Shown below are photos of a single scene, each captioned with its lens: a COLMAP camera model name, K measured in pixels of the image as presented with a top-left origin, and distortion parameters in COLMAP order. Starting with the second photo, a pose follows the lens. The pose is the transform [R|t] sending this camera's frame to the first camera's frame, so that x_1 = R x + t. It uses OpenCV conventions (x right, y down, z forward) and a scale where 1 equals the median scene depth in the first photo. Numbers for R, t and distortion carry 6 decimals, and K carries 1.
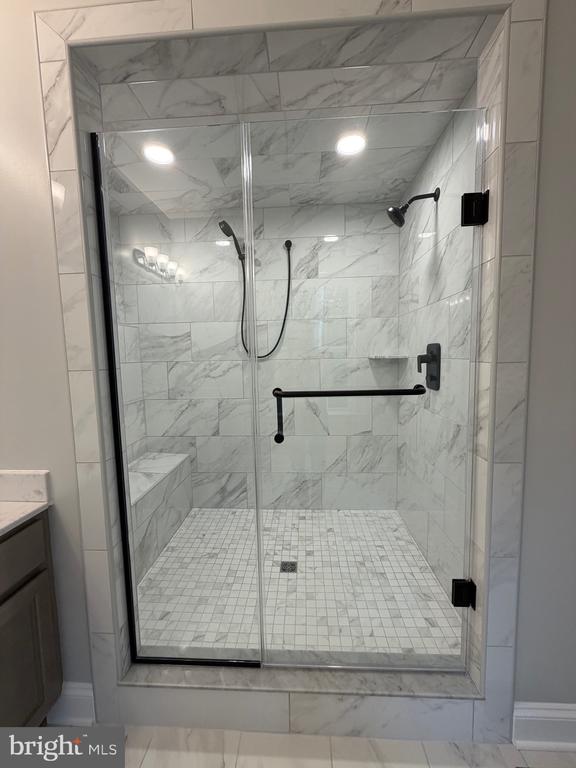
lens RADIAL K [[305.7, 0, 289.2], [0, 305.7, 381.4], [0, 0, 1]] dist [0.000508, -0.000495]
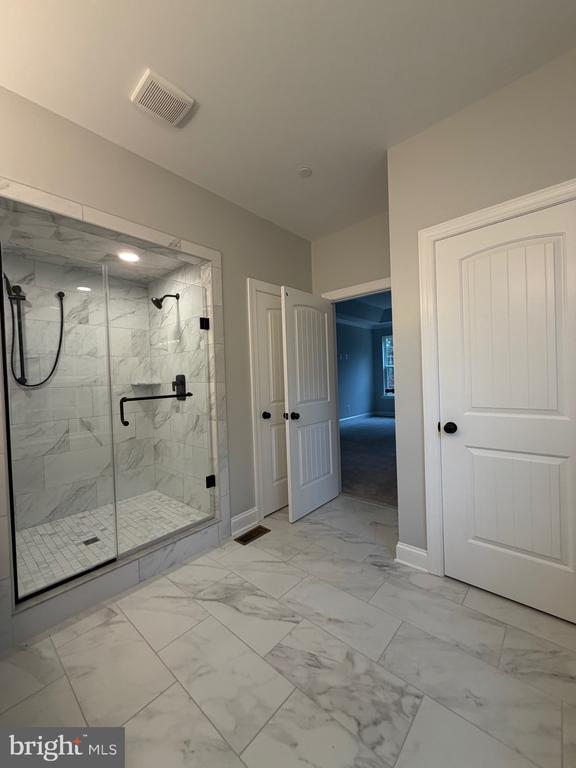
lens RADIAL K [[305.7, 0, 285.6], [0, 305.7, 381.9], [0, 0, 1]] dist [0.000508, -0.000495]
pose [[0.628244, -0.010422, 0.777946, -0.467423], [0.088609, 0.994363, -0.058236, 0.066645], [-0.772954, 0.105519, 0.625626, -0.523127]]
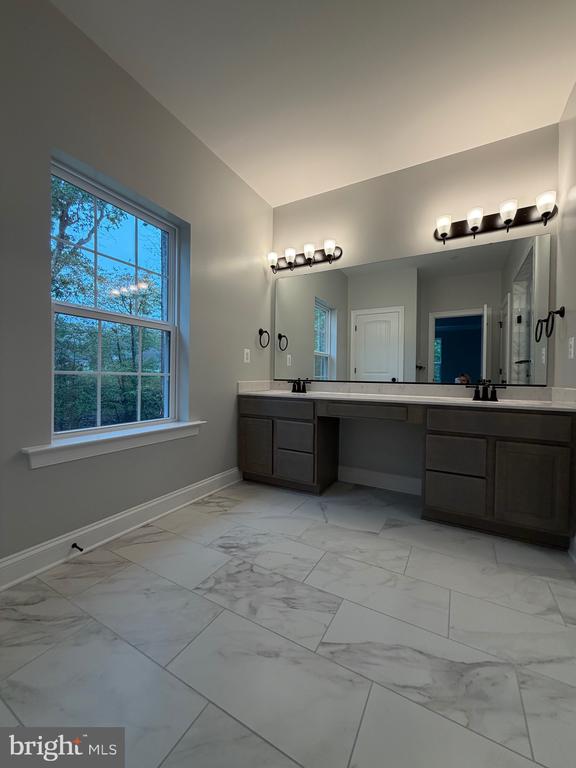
lens RADIAL K [[305.7, 0, 288.2], [0, 305.7, 381.8], [0, 0, 1]] dist [0.000508, -0.000495]
pose [[-0.437961, 0.029300, -0.898516, 0.696354], [-0.079962, 0.994238, 0.071397, 0.138149], [0.895431, 0.103117, -0.433094, 0.164114]]
